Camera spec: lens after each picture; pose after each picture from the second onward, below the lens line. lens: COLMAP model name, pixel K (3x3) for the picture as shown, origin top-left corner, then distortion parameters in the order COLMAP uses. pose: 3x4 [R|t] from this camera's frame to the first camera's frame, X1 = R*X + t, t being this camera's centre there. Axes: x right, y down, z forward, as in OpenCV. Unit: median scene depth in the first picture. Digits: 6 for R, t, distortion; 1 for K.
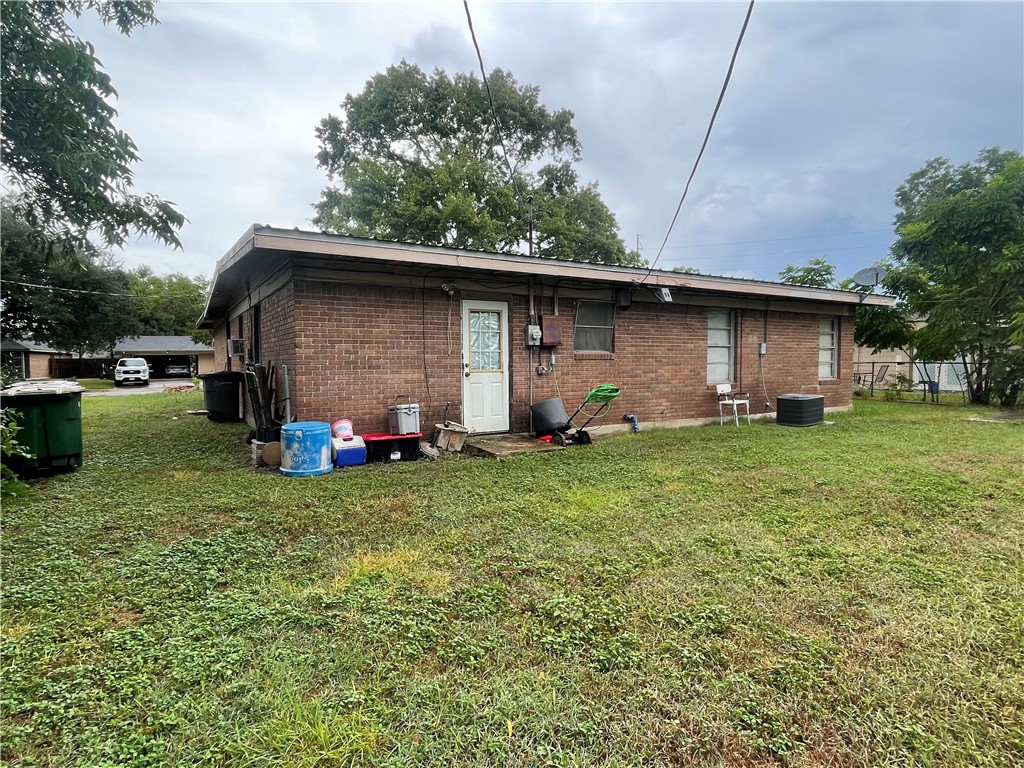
lens RADIAL K [[564.5, 0, 511.7], [0, 564.5, 381.4], [0, 0, 1]] dist [-0.002126, -0.000384]
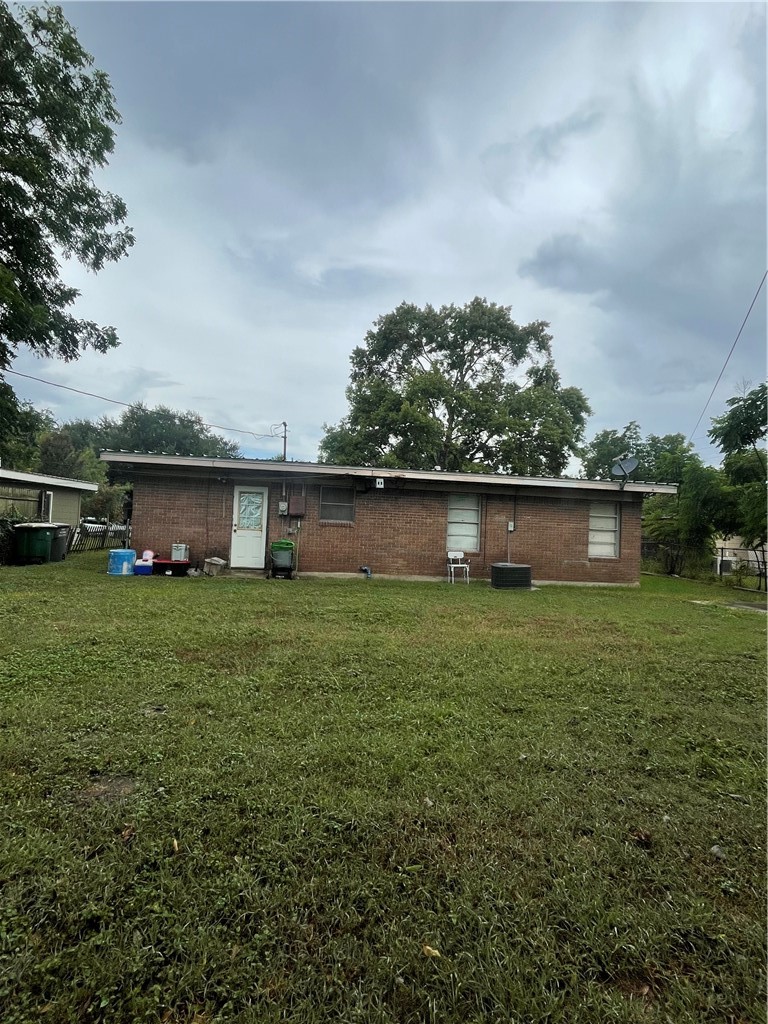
lens RADIAL K [[509.7, 0, 385.6], [0, 509.7, 512.1], [0, 0, 1]] dist [0.005171, 0.000228]
pose [[0.910913, 0.030721, -0.411453, 0.723718], [-0.064297, 0.995611, -0.068010, 0.004879], [0.407558, 0.088406, 0.908890, -0.137806]]
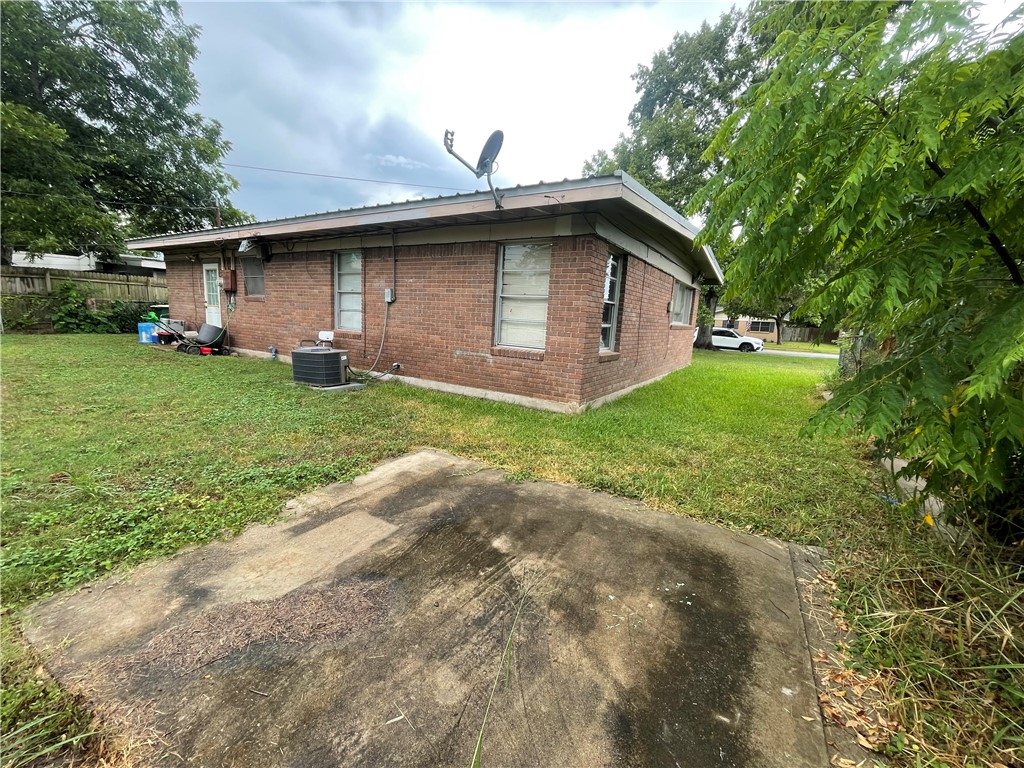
lens RADIAL K [[413.0, 0, 506.5], [0, 413.0, 384.2], [0, 0, 1]] dist [-0.000830, -0.000076]
pose [[0.441229, 0.173517, -0.880459, 1.187605], [-0.086799, 0.984780, 0.150578, -0.040044], [0.893187, 0.009984, 0.449575, 0.981860]]
